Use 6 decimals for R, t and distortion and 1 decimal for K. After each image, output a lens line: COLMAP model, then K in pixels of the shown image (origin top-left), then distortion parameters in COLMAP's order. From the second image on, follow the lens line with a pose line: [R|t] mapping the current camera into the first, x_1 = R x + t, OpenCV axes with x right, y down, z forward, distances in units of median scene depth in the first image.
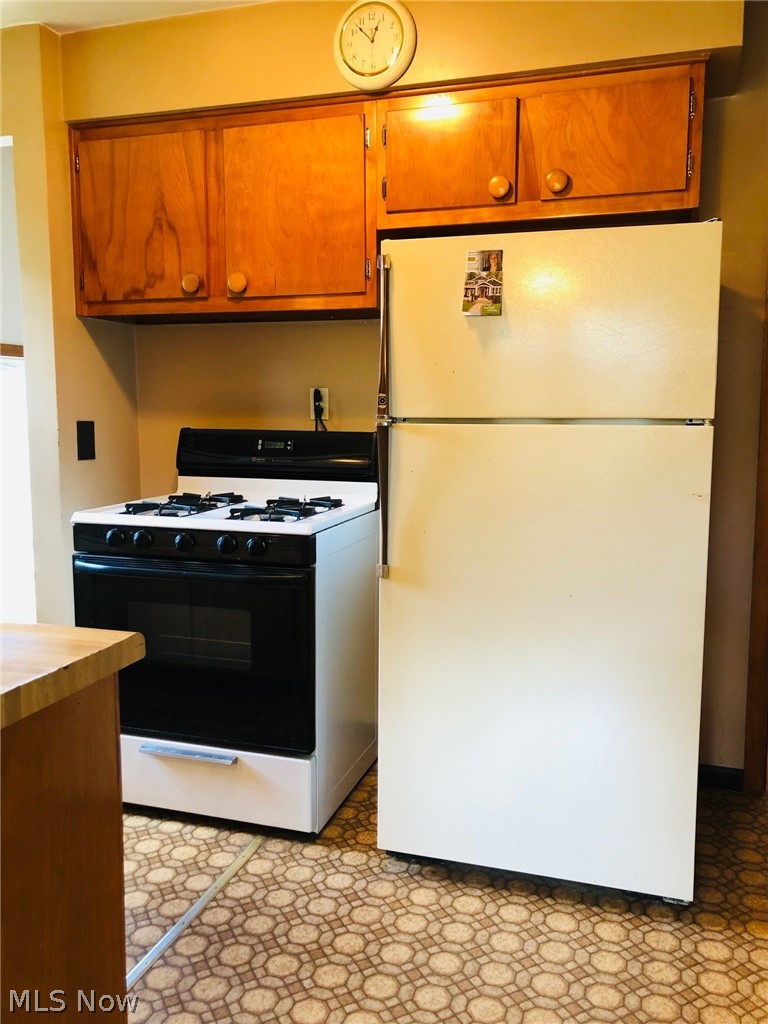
lens RADIAL K [[841.4, 0, 385.4], [0, 841.4, 511.0], [0, 0, 1]] dist [-0.001133, -0.007468]
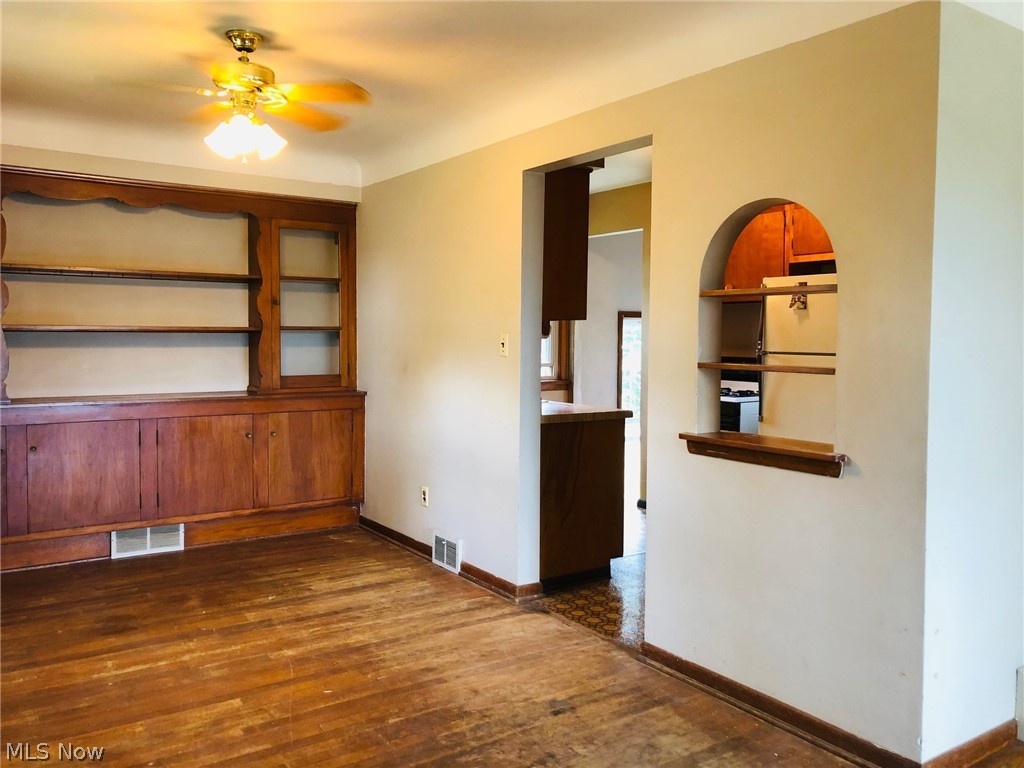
lens RADIAL K [[841.4, 0, 511.6], [0, 841.4, 383.1], [0, 0, 1]] dist [-0.001133, -0.007468]
pose [[0.792962, 0.041830, -0.607834, 0.791550], [-0.085374, 0.995426, -0.042873, 0.122688], [0.603261, 0.085889, 0.792906, -1.149990]]
